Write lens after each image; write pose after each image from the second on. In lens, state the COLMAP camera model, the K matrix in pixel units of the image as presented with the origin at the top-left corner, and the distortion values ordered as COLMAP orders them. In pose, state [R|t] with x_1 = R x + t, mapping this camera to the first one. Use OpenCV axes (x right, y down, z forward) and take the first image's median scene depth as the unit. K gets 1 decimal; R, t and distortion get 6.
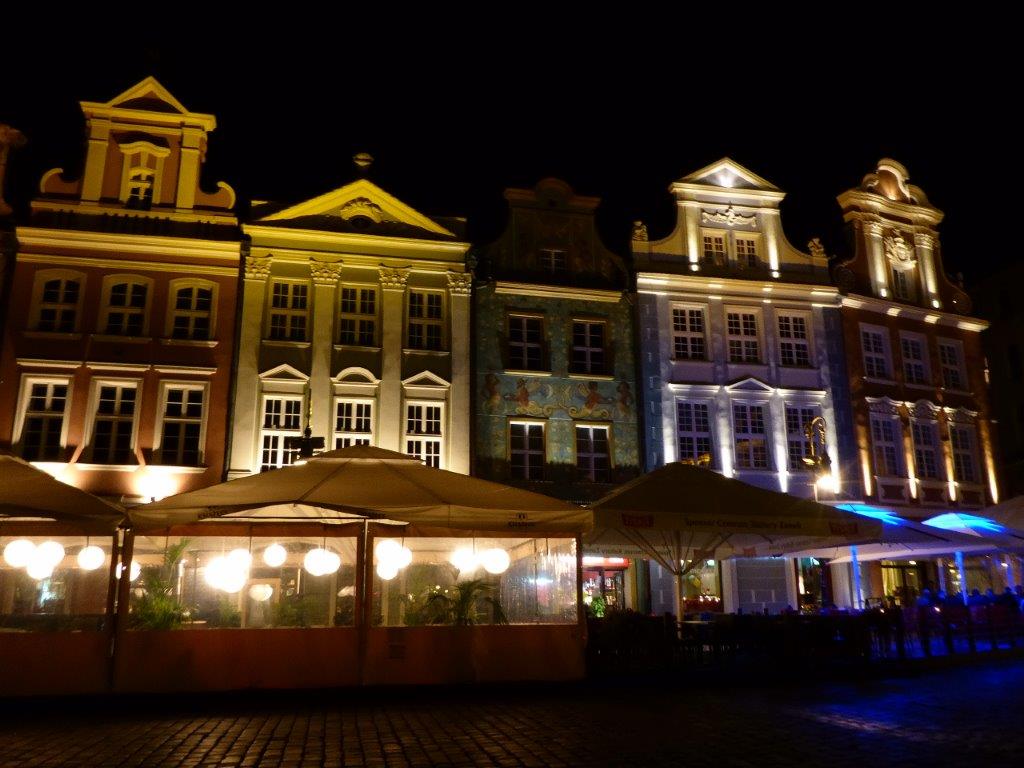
lens RADIAL K [[808.9, 0, 514.9], [0, 808.9, 389.1], [0, 0, 1]] dist [-0.014603, 0.015280]
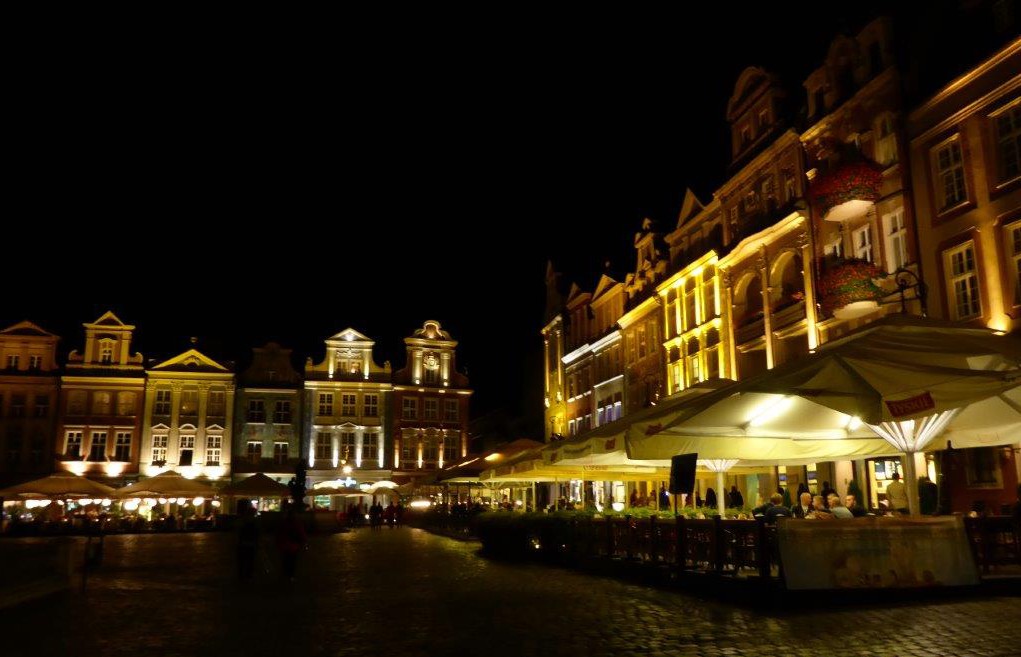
lens RADIAL K [[822.8, 0, 509.6], [0, 822.8, 325.0], [0, 0, 1]] dist [0.008156, -0.004961]
pose [[0.999923, 0.003018, 0.012031, 0.800962], [-0.003561, 0.998962, 0.045410, -0.460043], [-0.011881, -0.045449, 0.998896, -1.661643]]
